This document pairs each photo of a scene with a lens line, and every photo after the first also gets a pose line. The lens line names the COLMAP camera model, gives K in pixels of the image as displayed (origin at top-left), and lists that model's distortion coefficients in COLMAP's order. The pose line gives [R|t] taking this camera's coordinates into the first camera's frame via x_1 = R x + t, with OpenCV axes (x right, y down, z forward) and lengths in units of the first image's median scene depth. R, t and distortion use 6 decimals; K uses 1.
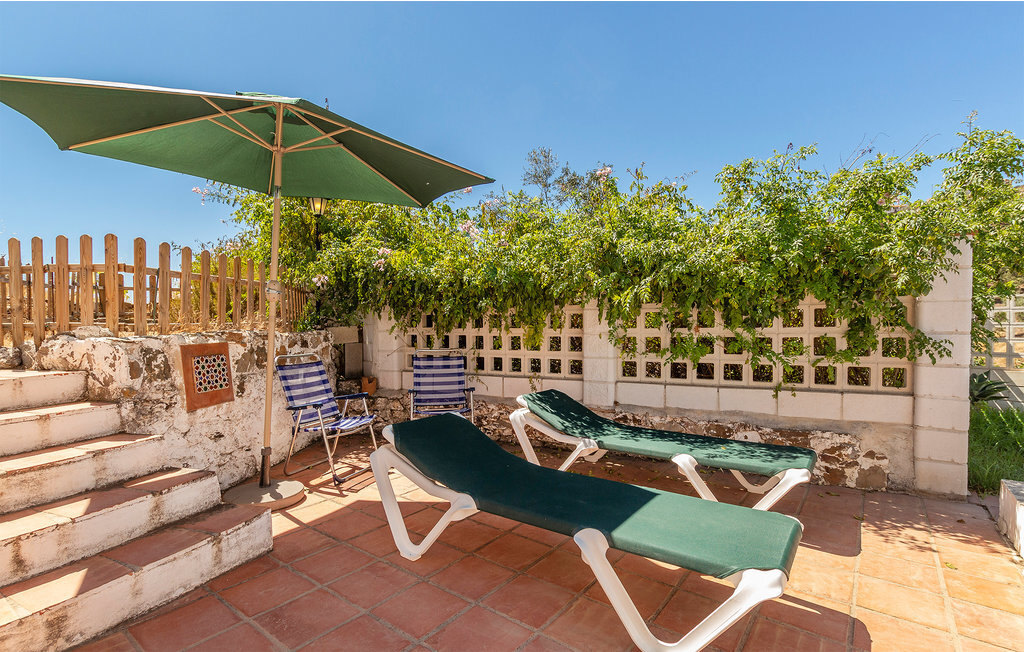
lens RADIAL K [[476.3, 0, 509.4], [0, 476.3, 327.5], [0, 0, 1]] dist [0.000843, -0.000926]
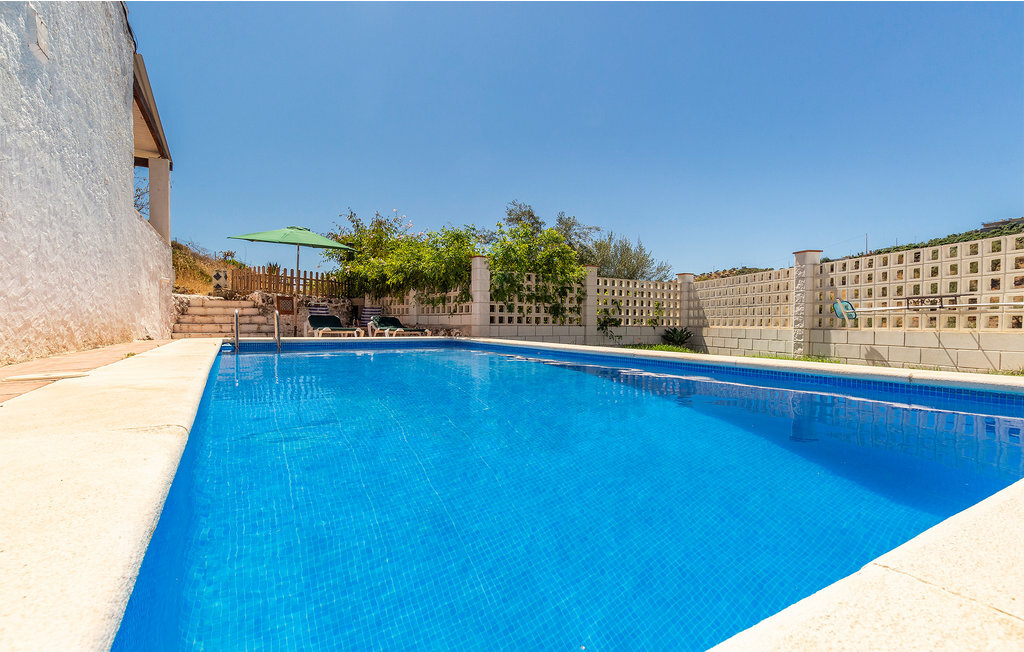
lens RADIAL K [[476.3, 0, 516.0], [0, 476.3, 325.1], [0, 0, 1]] dist [0.000843, -0.000926]
pose [[0.926533, 0.018842, -0.375742, 2.439099], [-0.022038, 0.999748, -0.004209, 0.238618], [0.375568, 0.012181, 0.926715, -1.732865]]
